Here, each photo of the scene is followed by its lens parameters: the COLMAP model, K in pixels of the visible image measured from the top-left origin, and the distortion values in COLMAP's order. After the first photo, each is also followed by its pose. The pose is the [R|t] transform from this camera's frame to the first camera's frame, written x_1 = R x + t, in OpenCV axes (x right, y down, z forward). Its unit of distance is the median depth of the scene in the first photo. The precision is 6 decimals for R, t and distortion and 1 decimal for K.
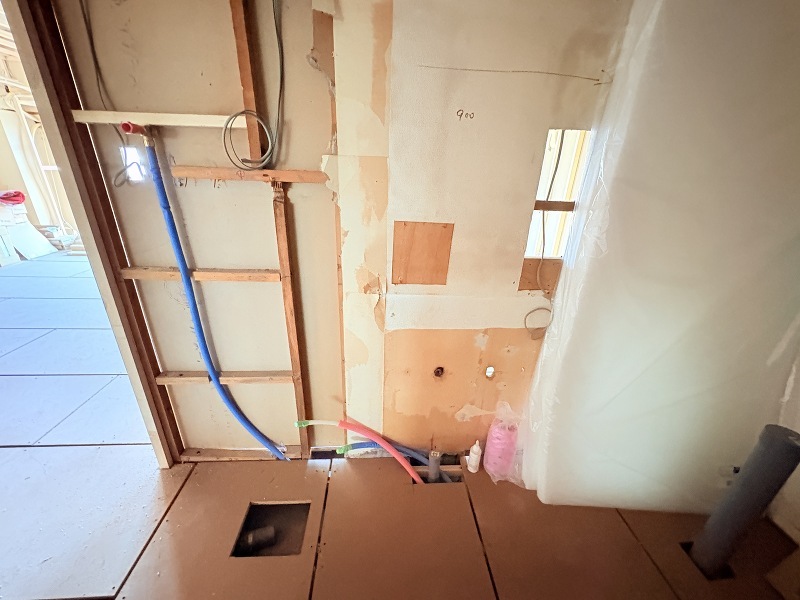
lens RADIAL K [[319.0, 0, 400.6], [0, 319.0, 299.0], [0, 0, 1]] dist [0.001547, 0.000144]
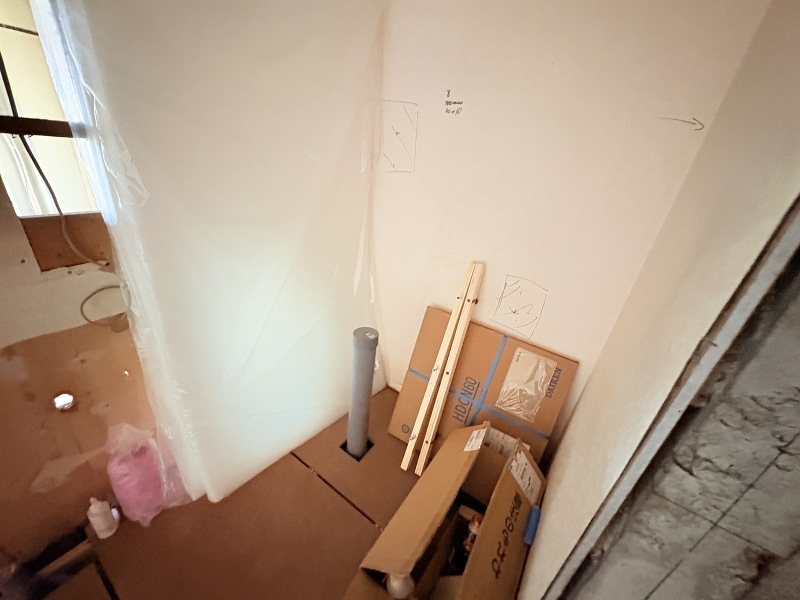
lens RADIAL K [[319.0, 0, 400.6], [0, 319.0, 299.0], [0, 0, 1]] dist [0.001547, 0.000144]
pose [[0.621694, -0.317372, 0.716081, 0.332482], [0.223521, 0.948101, 0.226146, 0.038988], [-0.750690, 0.019466, 0.660368, 0.053144]]
